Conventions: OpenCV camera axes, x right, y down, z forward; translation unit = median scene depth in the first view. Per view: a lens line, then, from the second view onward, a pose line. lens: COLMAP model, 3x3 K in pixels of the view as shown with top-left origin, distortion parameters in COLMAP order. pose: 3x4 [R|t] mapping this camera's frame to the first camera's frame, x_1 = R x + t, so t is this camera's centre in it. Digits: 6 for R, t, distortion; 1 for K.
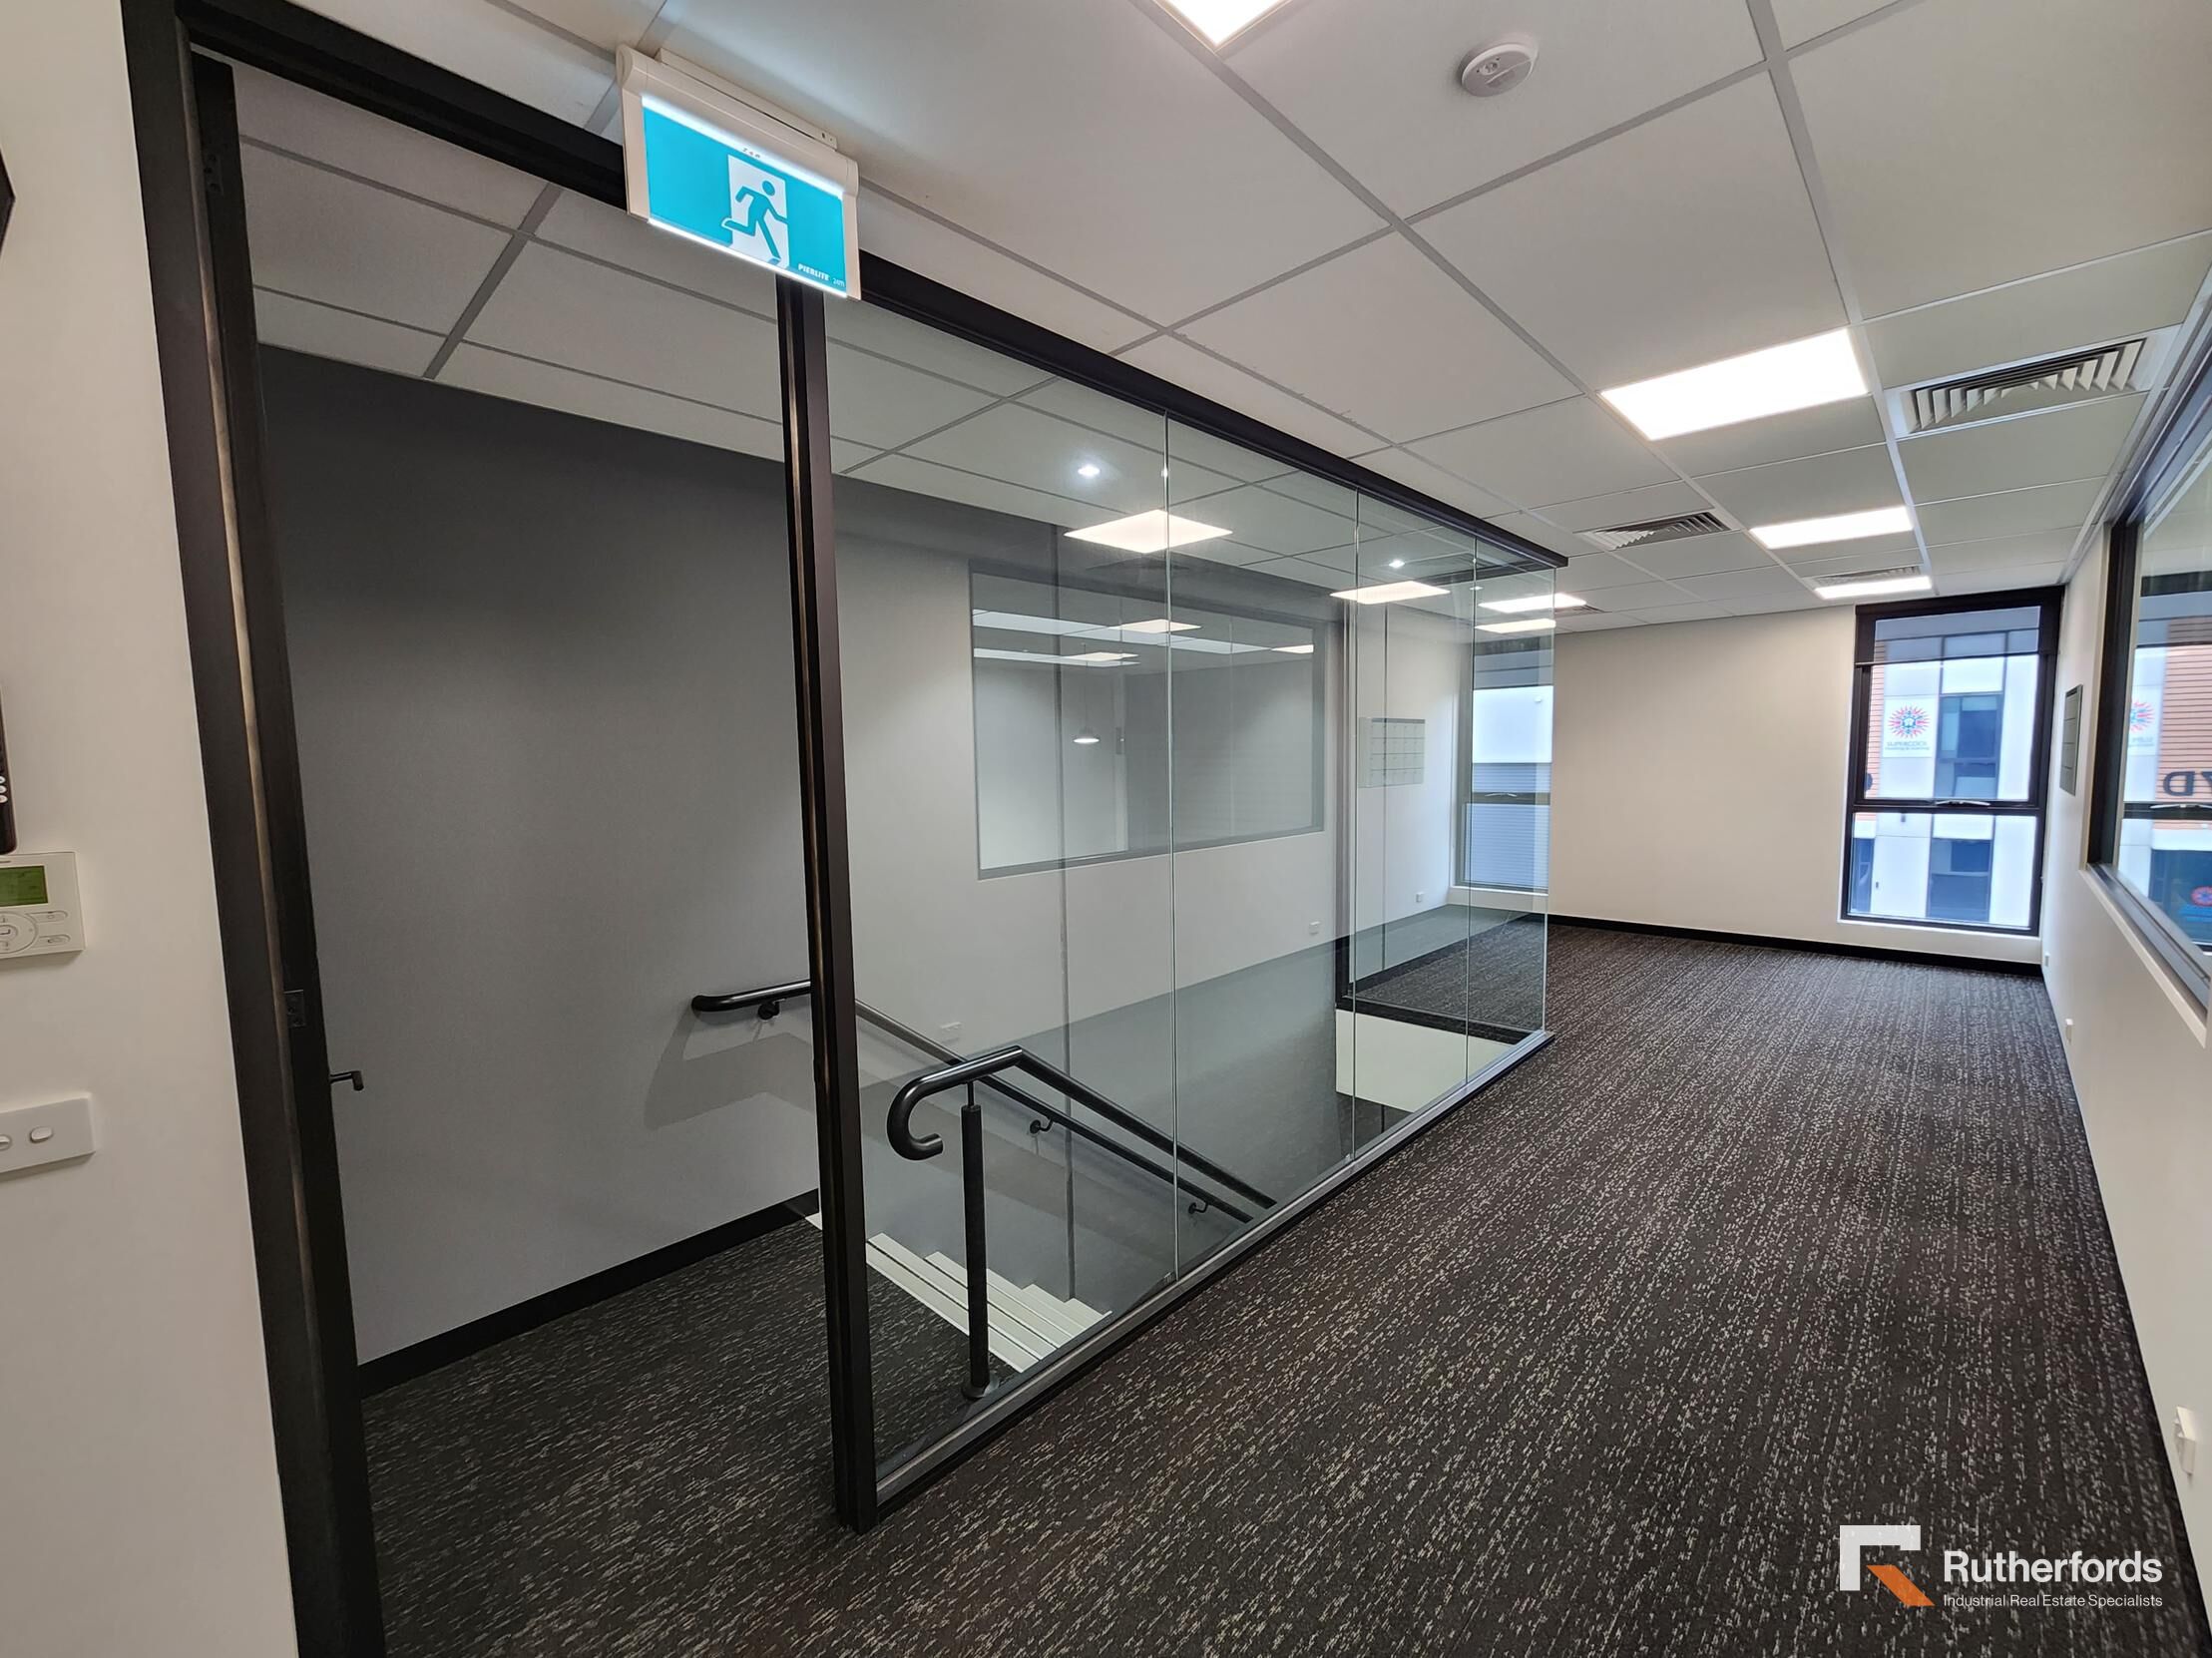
lens RADIAL K [[902.6, 0, 1105.3], [0, 902.6, 835.3], [0, 0, 1]] dist [-0.002779, -0.000458]
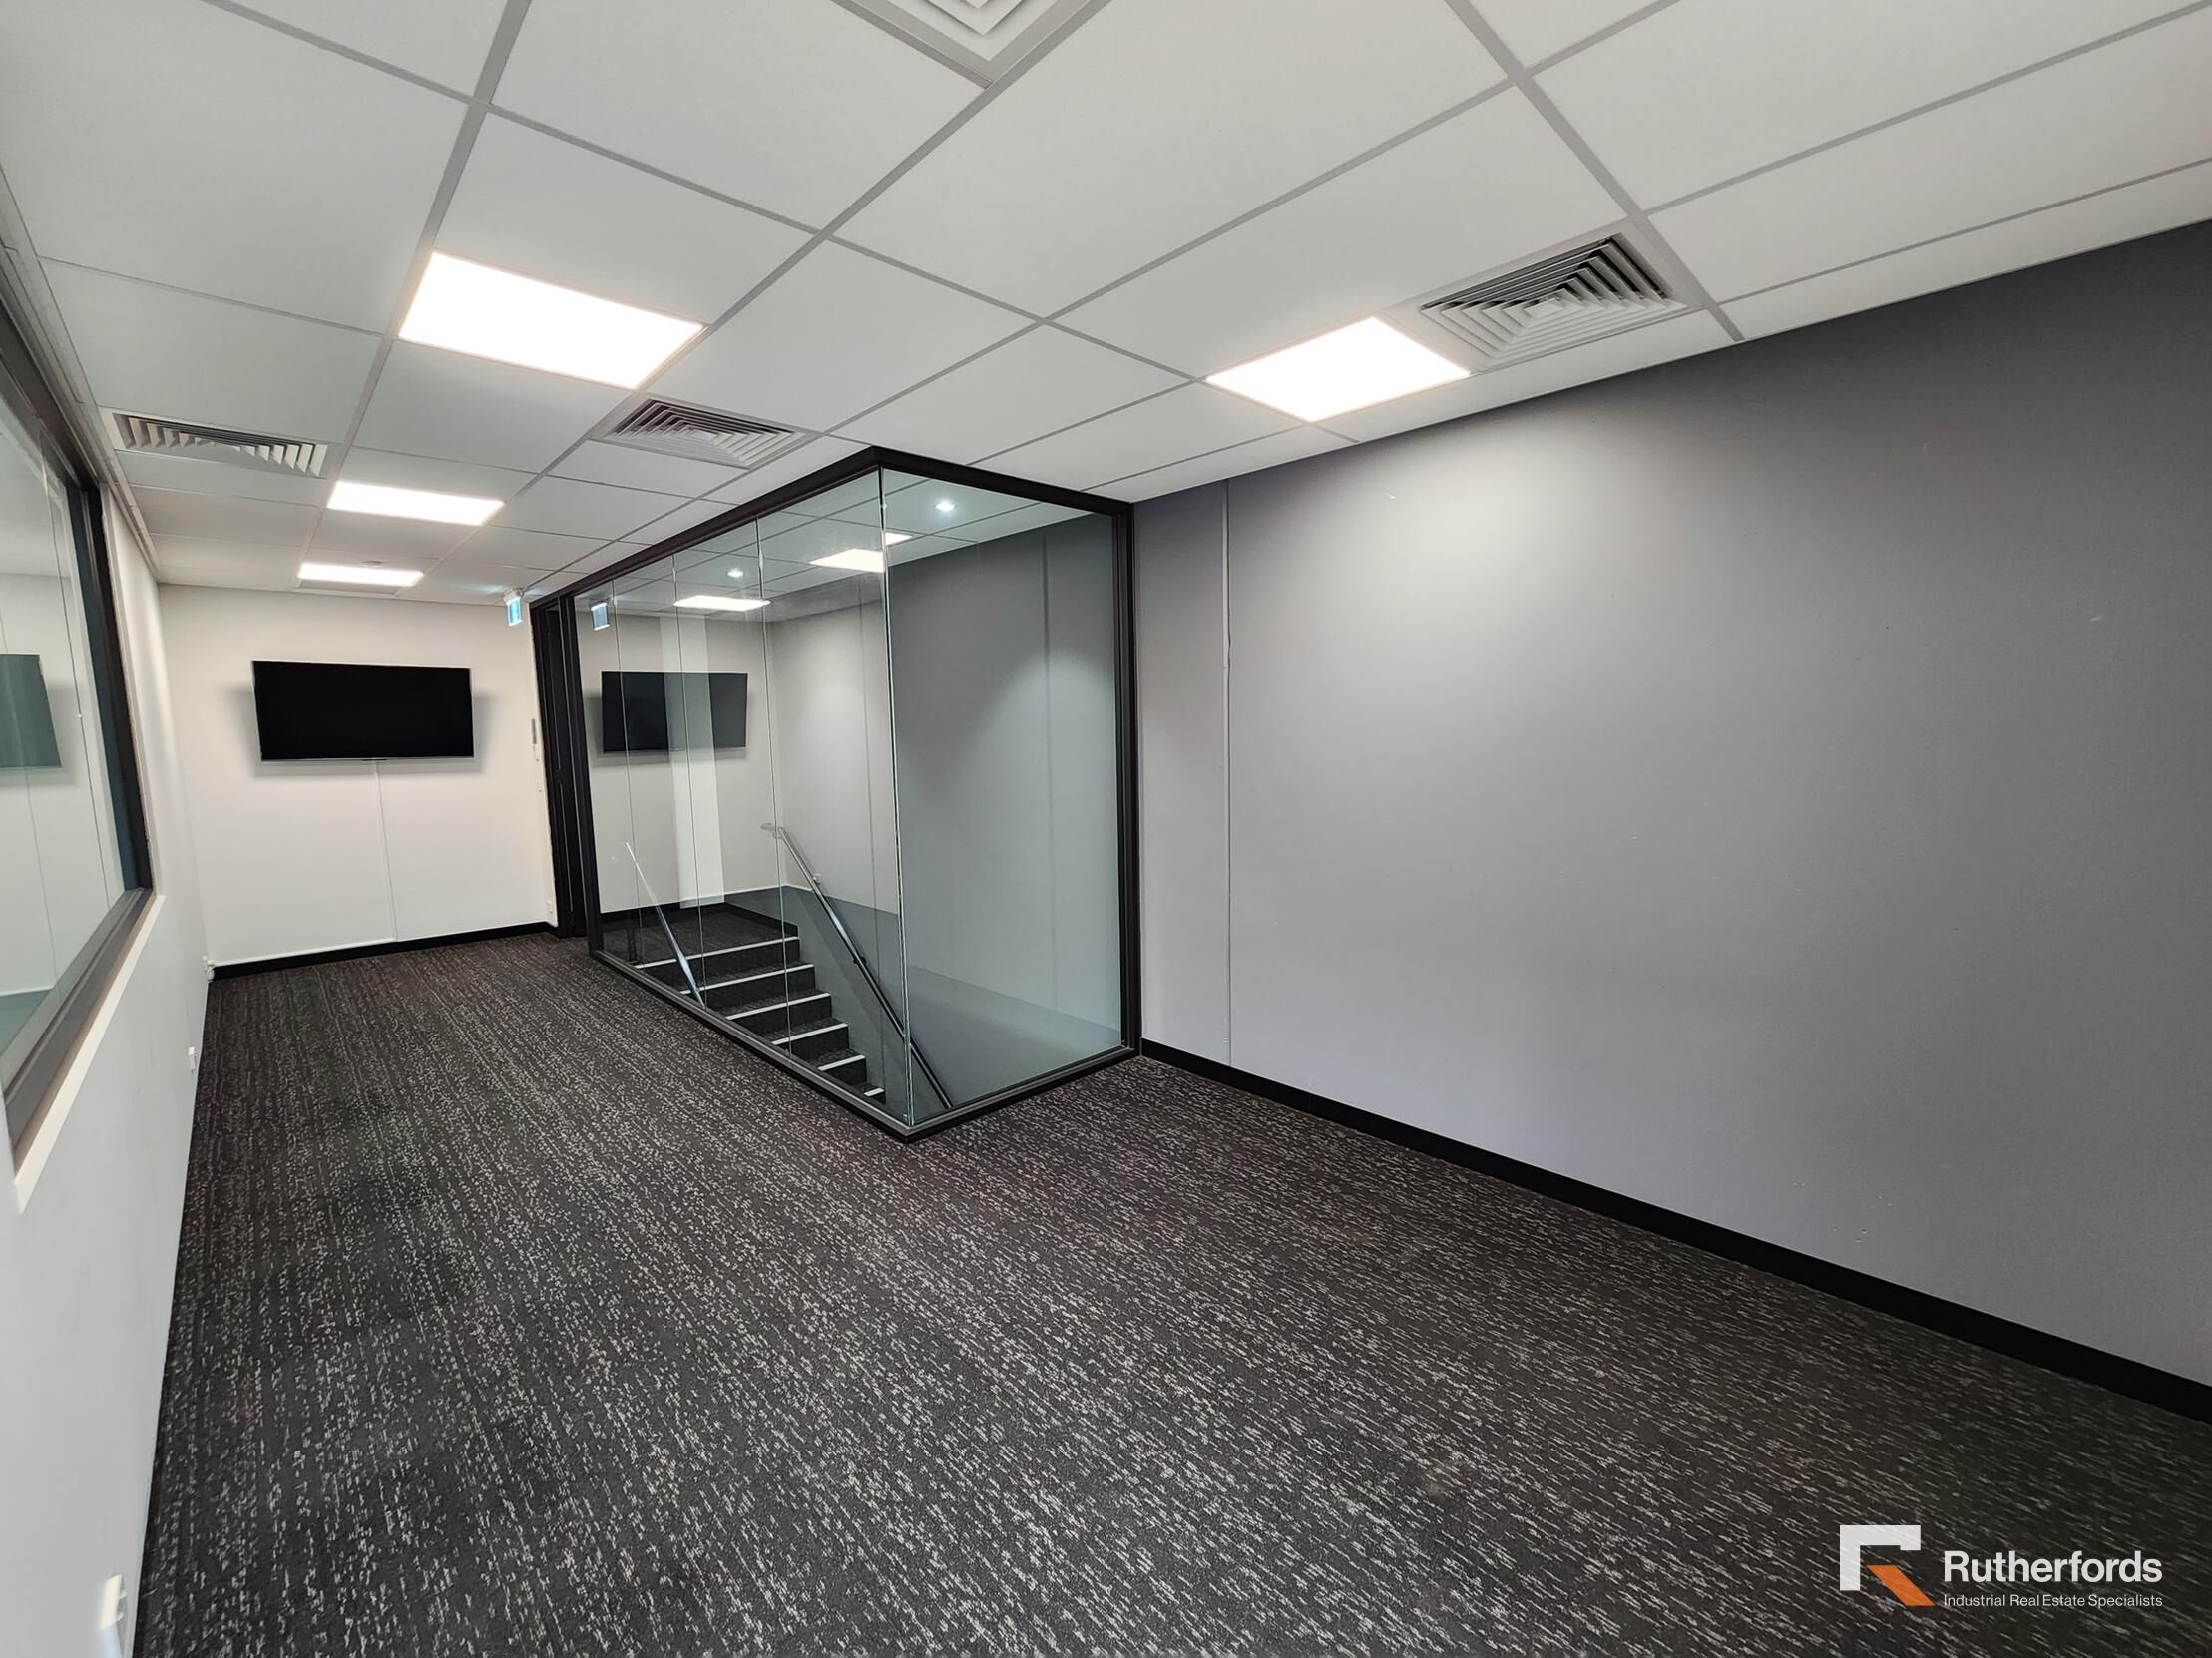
lens RADIAL K [[896.5, 0, 1177.8], [0, 896.5, 893.0], [0, 0, 1]] dist [-0.016068, -0.000026]
pose [[0.009248, 0.200929, -0.979562, 1.524724], [-0.077131, 0.976829, 0.199640, -0.166611], [0.996978, 0.073709, 0.024531, 1.561670]]
